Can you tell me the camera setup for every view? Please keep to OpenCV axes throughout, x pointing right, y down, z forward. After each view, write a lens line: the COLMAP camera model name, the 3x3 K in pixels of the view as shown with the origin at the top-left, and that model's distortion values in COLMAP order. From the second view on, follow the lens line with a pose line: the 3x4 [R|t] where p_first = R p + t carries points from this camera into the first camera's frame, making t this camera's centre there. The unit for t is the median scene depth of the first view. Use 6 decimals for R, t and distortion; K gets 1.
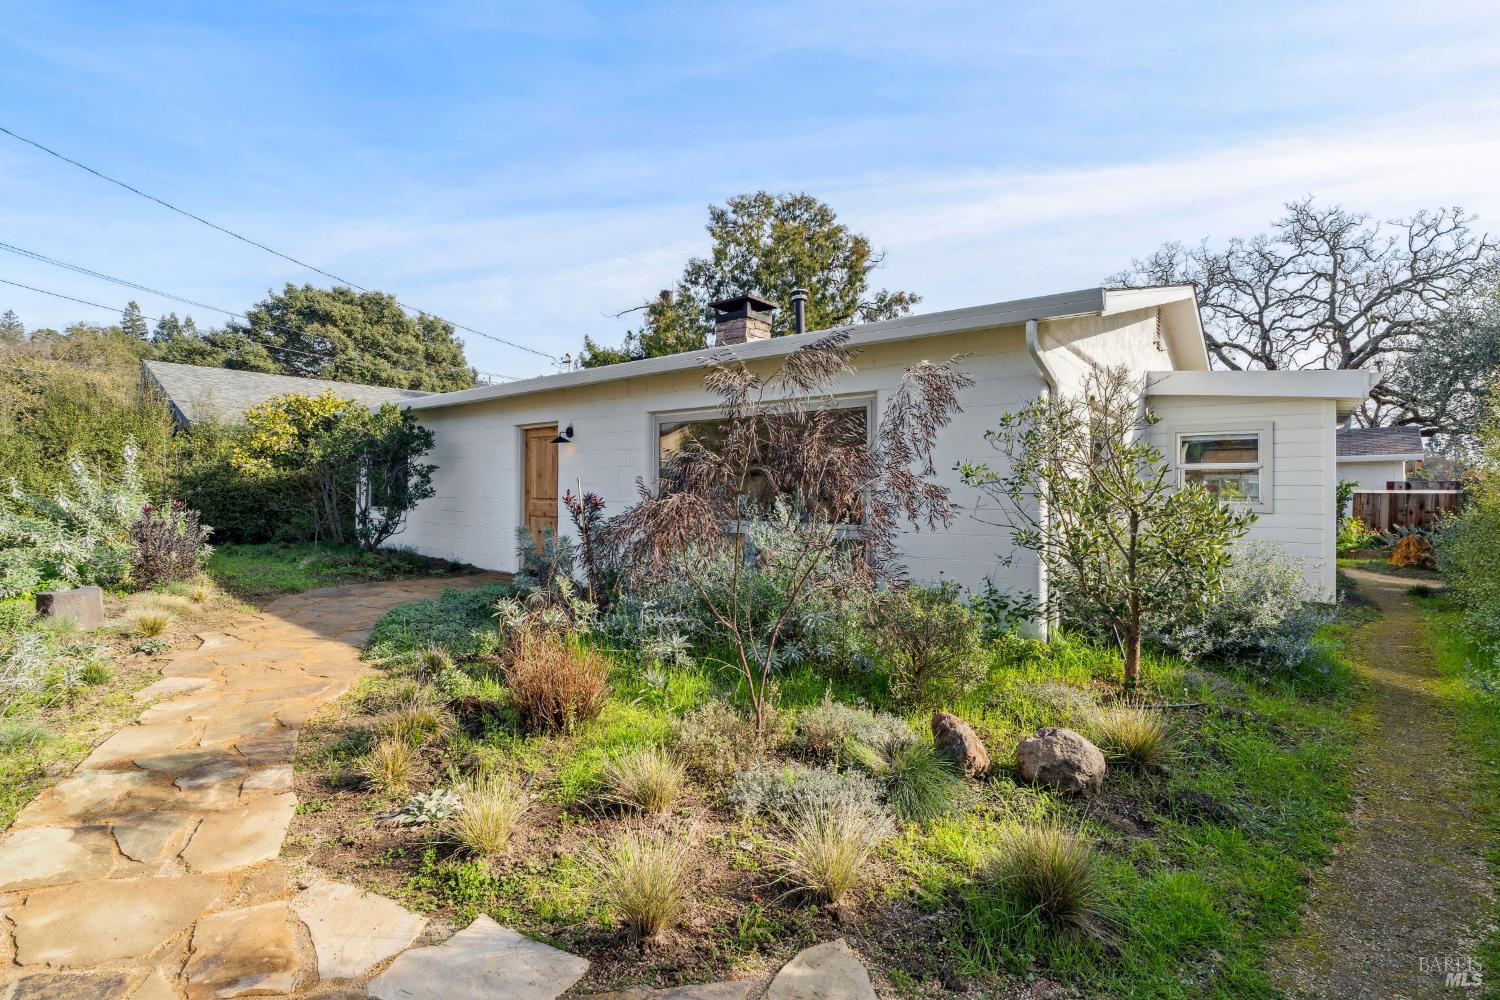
lens RADIAL K [[667.2, 0, 750.0], [0, 667.2, 500.0], [0, 0, 1]] dist [-0.000005, 0.000513]
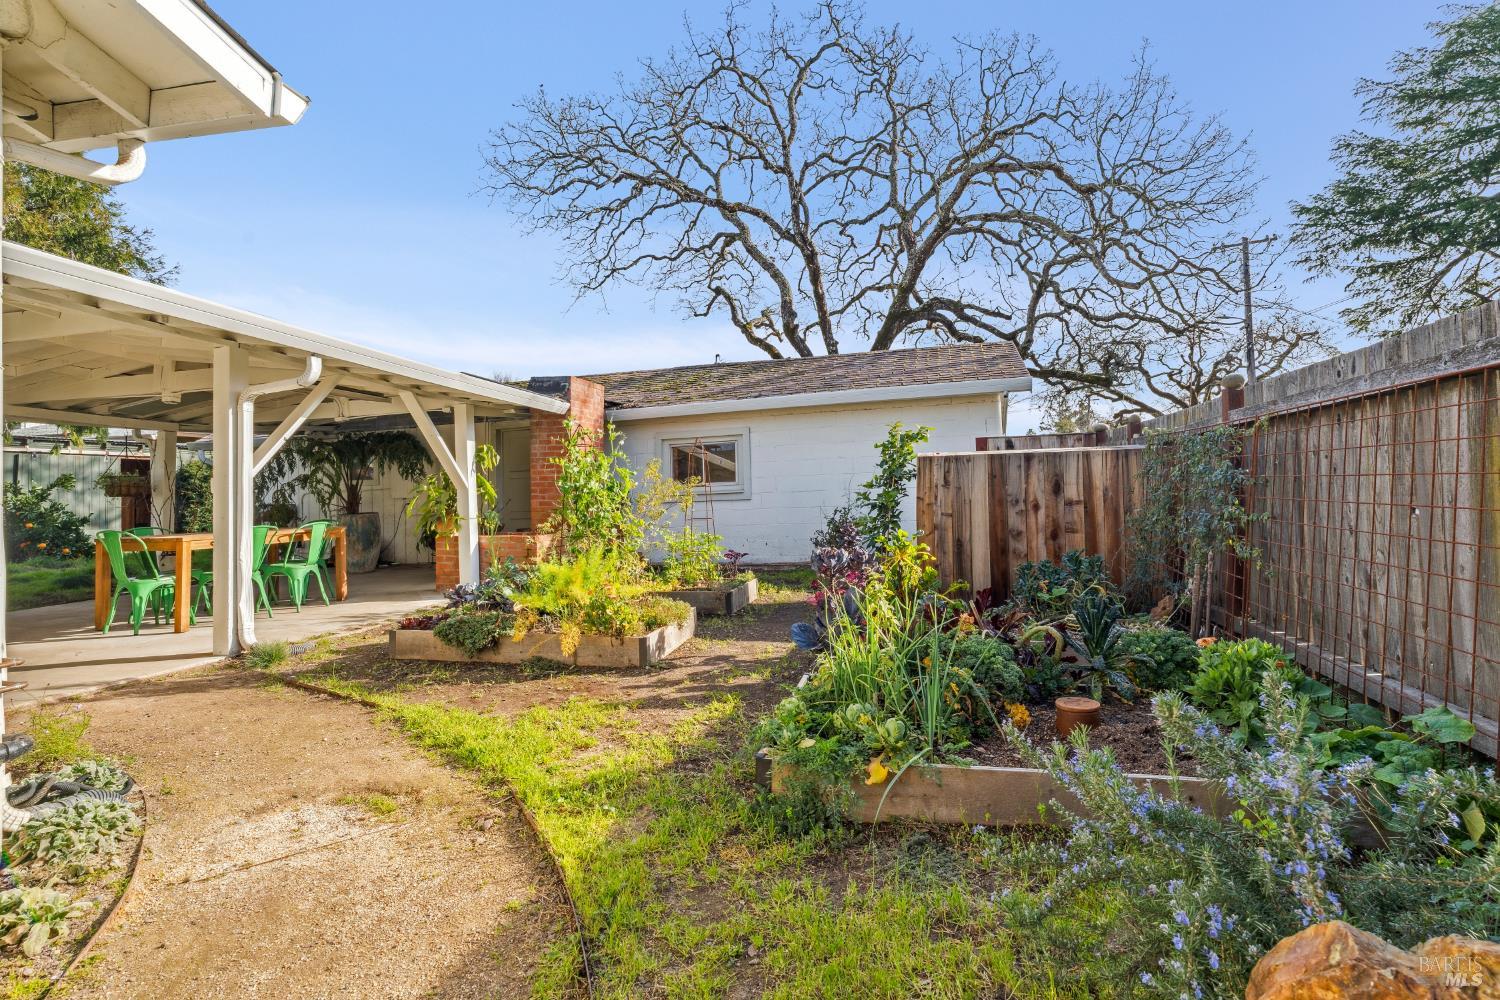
lens RADIAL K [[667.2, 0, 750.0], [0, 667.2, 500.0], [0, 0, 1]] dist [-0.000005, 0.000513]
pose [[0.895946, -0.047741, 0.441590, 0.476363], [0.046821, 0.998819, 0.012989, 0.002621], [-0.441689, 0.009038, 0.897123, 0.514162]]
